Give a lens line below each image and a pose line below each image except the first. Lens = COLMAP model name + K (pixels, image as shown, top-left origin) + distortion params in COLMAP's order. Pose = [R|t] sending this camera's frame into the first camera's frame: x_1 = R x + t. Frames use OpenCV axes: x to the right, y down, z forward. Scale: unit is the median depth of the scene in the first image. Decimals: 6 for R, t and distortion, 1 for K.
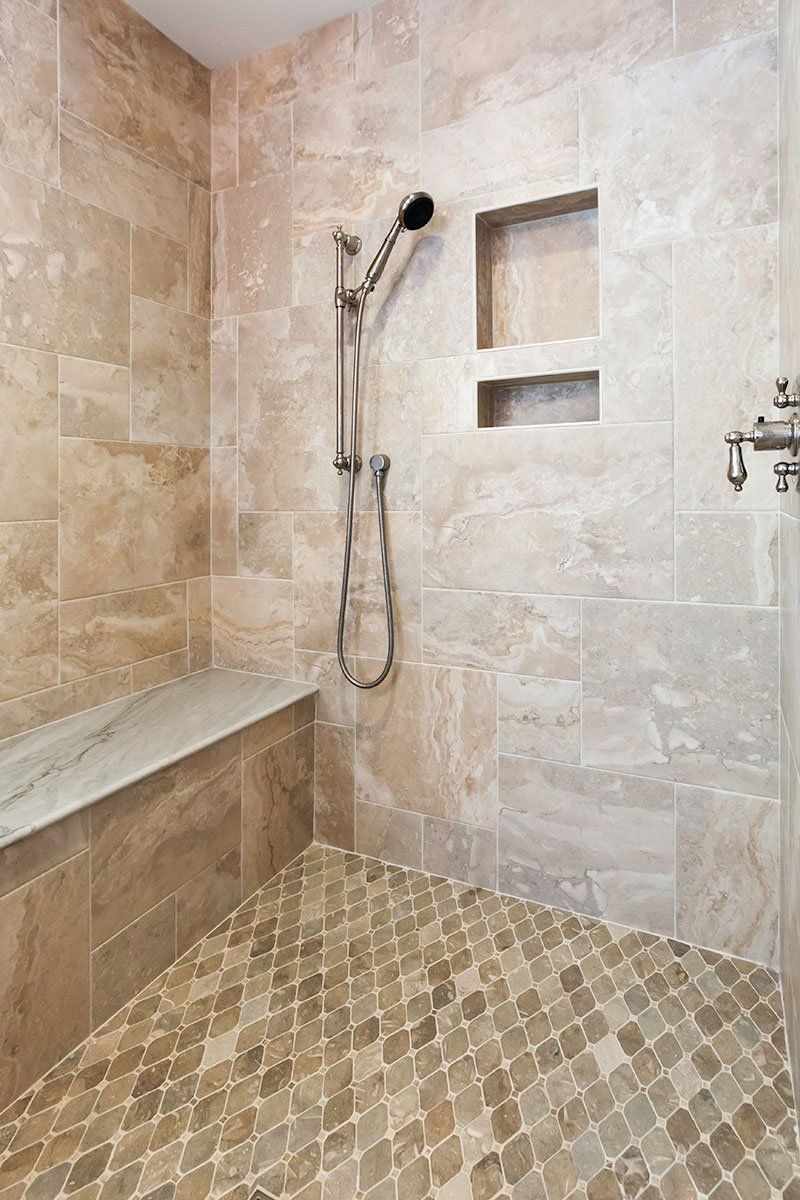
lens RADIAL K [[729.0, 0, 326.0], [0, 729.0, 522.9], [0, 0, 1]] dist [-0.012980, 0.004234]
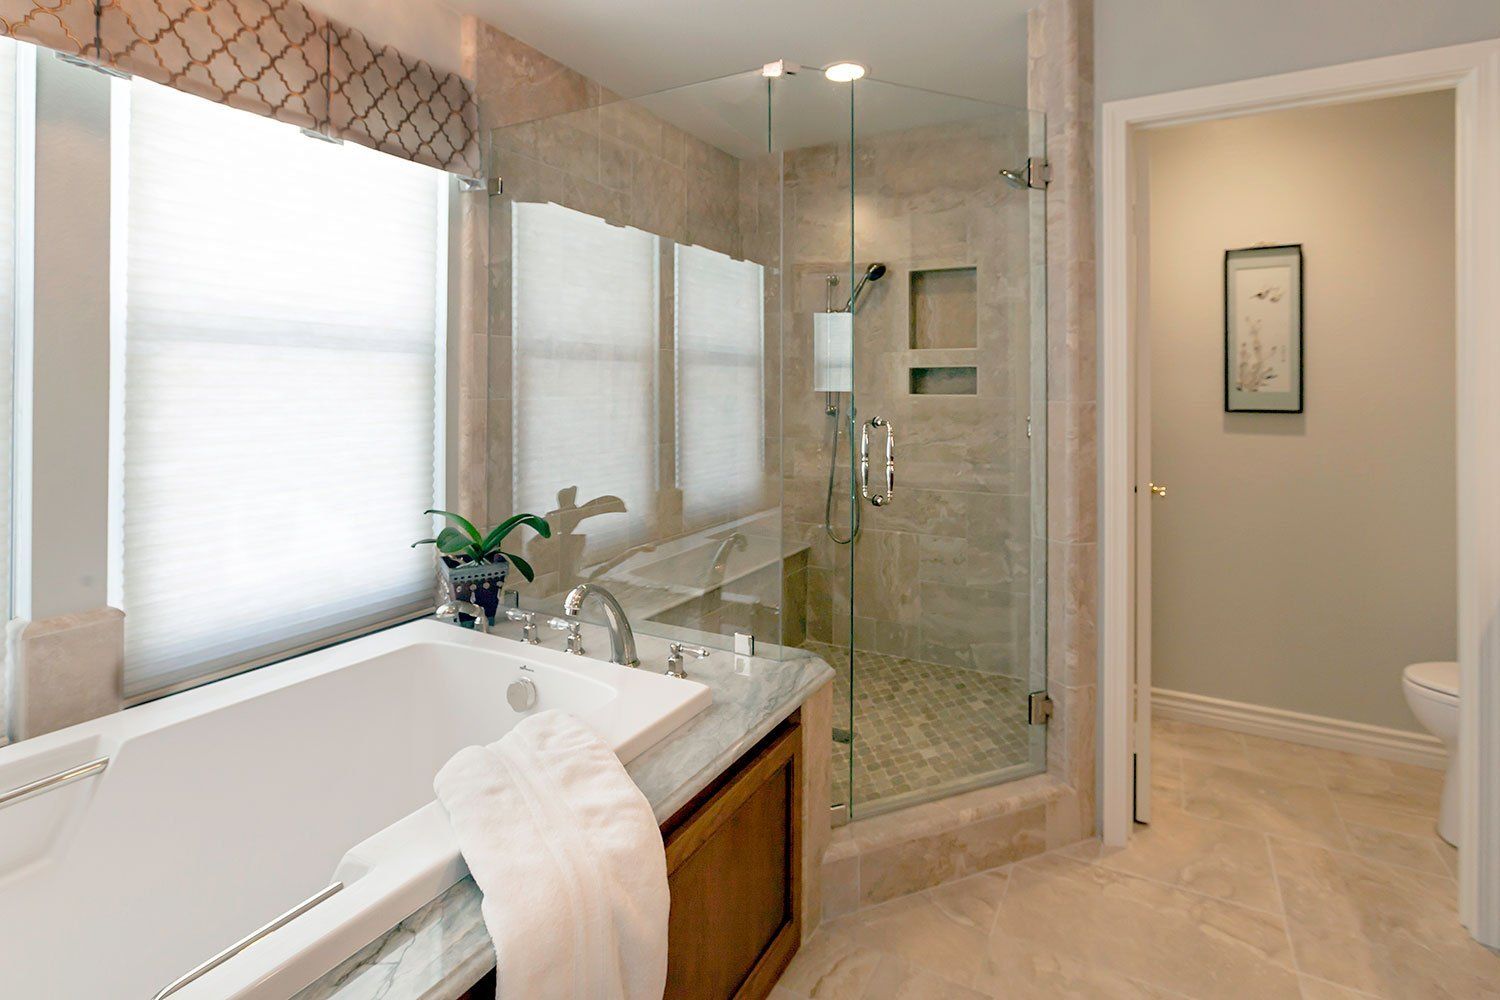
lens RADIAL K [[768.2, 0, 732.6], [0, 768.2, 377.8], [0, 0, 1]] dist [0.001196, 0.001115]
pose [[0.999378, 0.023661, 0.026139, -0.258792], [-0.021895, 0.997587, -0.065889, -0.037678], [-0.027635, 0.065276, 0.997485, -0.816236]]
